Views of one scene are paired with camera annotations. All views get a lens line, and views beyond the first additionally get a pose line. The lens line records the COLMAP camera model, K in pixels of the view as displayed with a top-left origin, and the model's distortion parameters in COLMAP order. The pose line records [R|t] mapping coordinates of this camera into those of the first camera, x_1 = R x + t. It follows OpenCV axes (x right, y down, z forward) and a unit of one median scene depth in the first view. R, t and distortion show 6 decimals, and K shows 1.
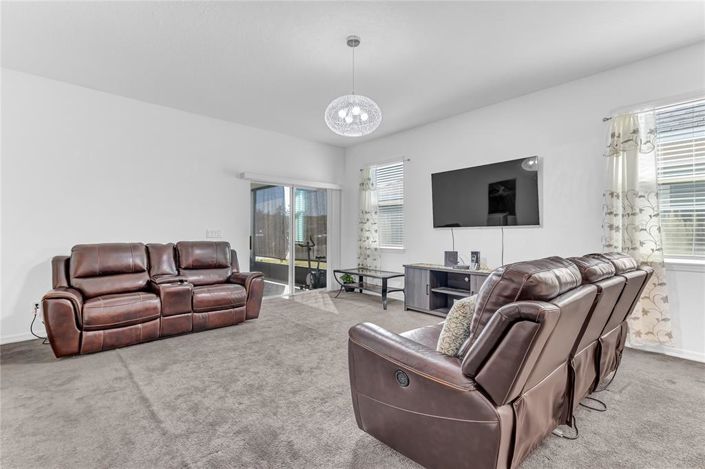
lens RADIAL K [[334.7, 0, 352.2], [0, 334.7, 229.1], [0, 0, 1]] dist [0.033958, -0.000098]
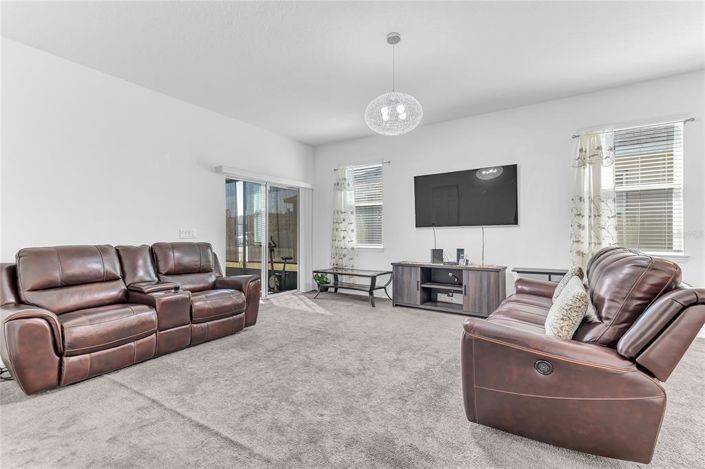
lens RADIAL K [[326.4, 0, 352.5], [0, 326.4, 234.5], [0, 0, 1]] dist [0.034176, 0.000189]
pose [[0.964348, -0.005188, 0.264588, -0.293535], [0.001748, 0.999911, 0.013238, 0.006025], [-0.264633, -0.012304, 0.964271, 0.069796]]
